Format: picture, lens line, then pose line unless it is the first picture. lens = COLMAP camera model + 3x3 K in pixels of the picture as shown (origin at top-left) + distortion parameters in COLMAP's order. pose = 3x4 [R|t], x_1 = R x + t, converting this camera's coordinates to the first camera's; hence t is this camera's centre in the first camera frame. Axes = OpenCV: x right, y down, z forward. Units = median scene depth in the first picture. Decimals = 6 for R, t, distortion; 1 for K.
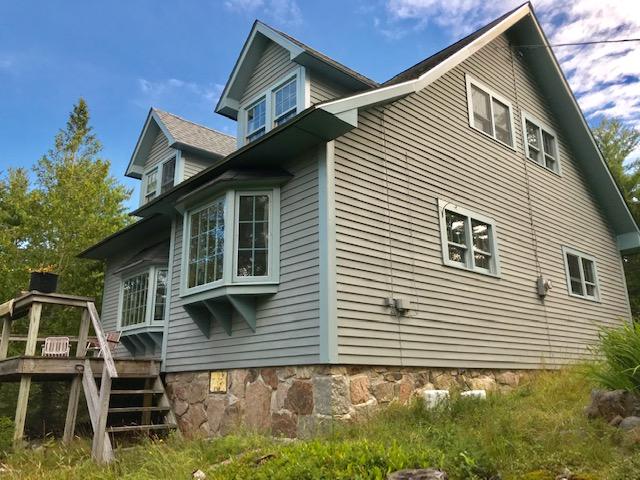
lens RADIAL K [[526.3, 0, 320.0], [0, 526.3, 240.0], [0, 0, 1]] dist [0.002774, 0.001027]
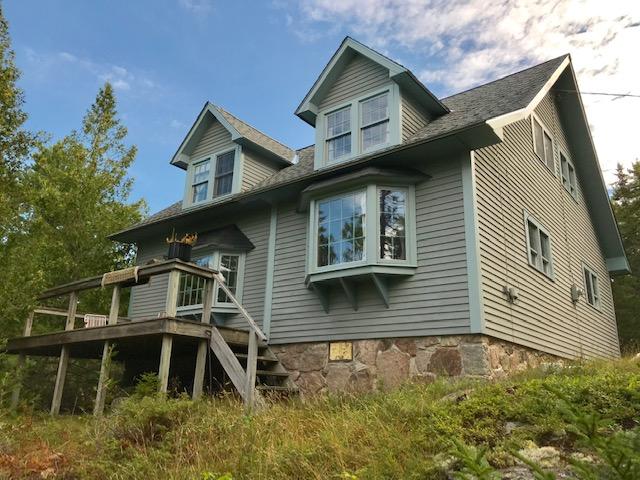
lens RADIAL K [[522.7, 0, 320.0], [0, 522.7, 240.0], [0, 0, 1]] dist [0.024823, -0.003985]
pose [[0.985475, 0.085278, 0.146857, -0.426745], [-0.081479, 0.996171, -0.031703, 0.070798], [-0.148999, 0.019277, 0.988649, -0.110328]]
